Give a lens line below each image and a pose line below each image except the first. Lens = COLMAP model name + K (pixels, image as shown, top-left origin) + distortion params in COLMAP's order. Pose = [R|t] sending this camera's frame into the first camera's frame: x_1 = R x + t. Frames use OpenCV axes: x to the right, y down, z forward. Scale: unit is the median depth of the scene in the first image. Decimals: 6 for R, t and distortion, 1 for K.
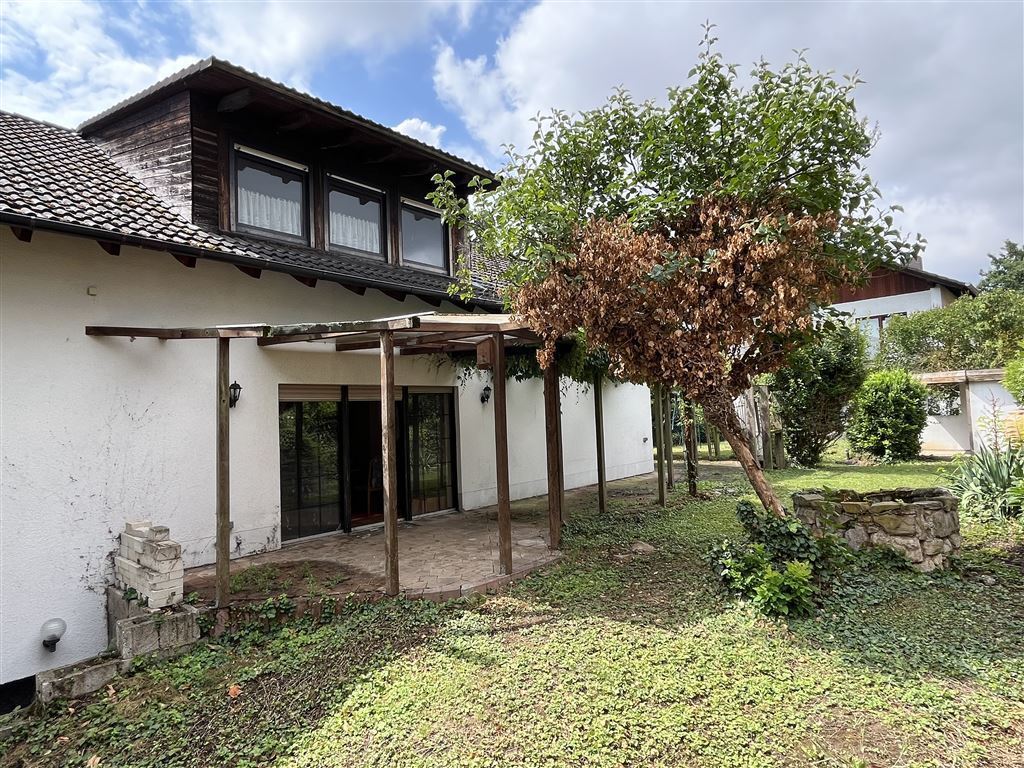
lens RADIAL K [[577.3, 0, 510.8], [0, 577.3, 386.1], [0, 0, 1]] dist [-0.000197, -0.002160]
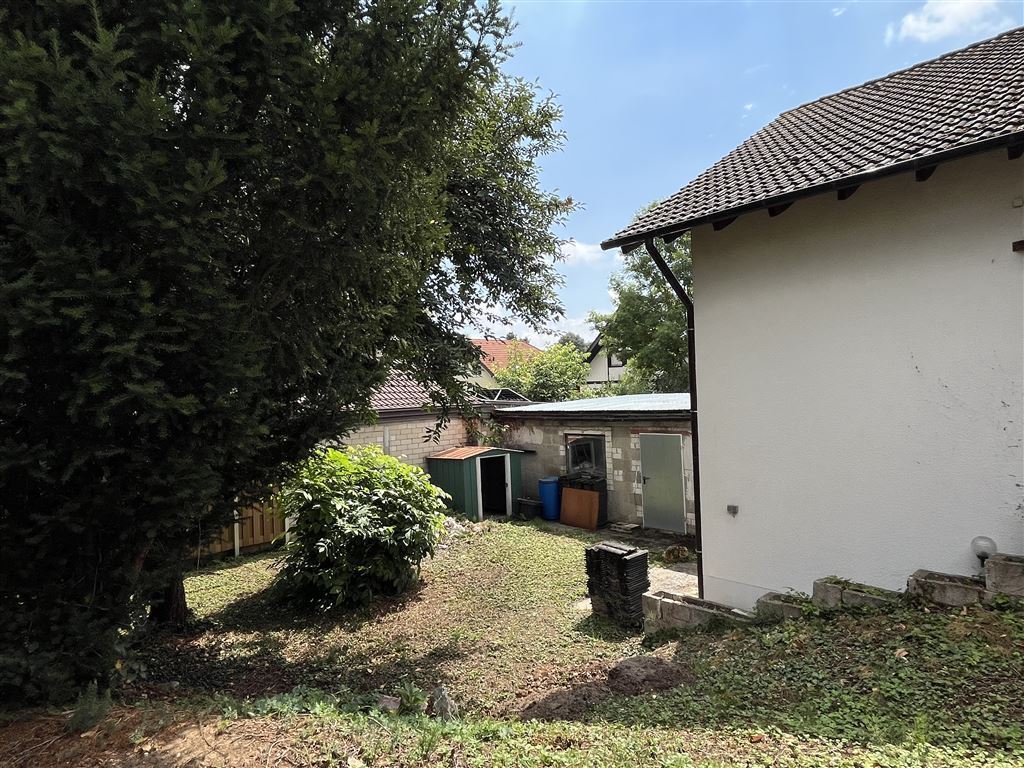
lens RADIAL K [[577.3, 0, 510.8], [0, 577.3, 386.1], [0, 0, 1]] dist [-0.000197, -0.002160]
pose [[-0.092563, 0.044408, -0.994716, 0.409430], [0.102082, 0.994164, 0.034884, 0.019069], [0.990460, -0.098314, -0.096556, 0.382662]]
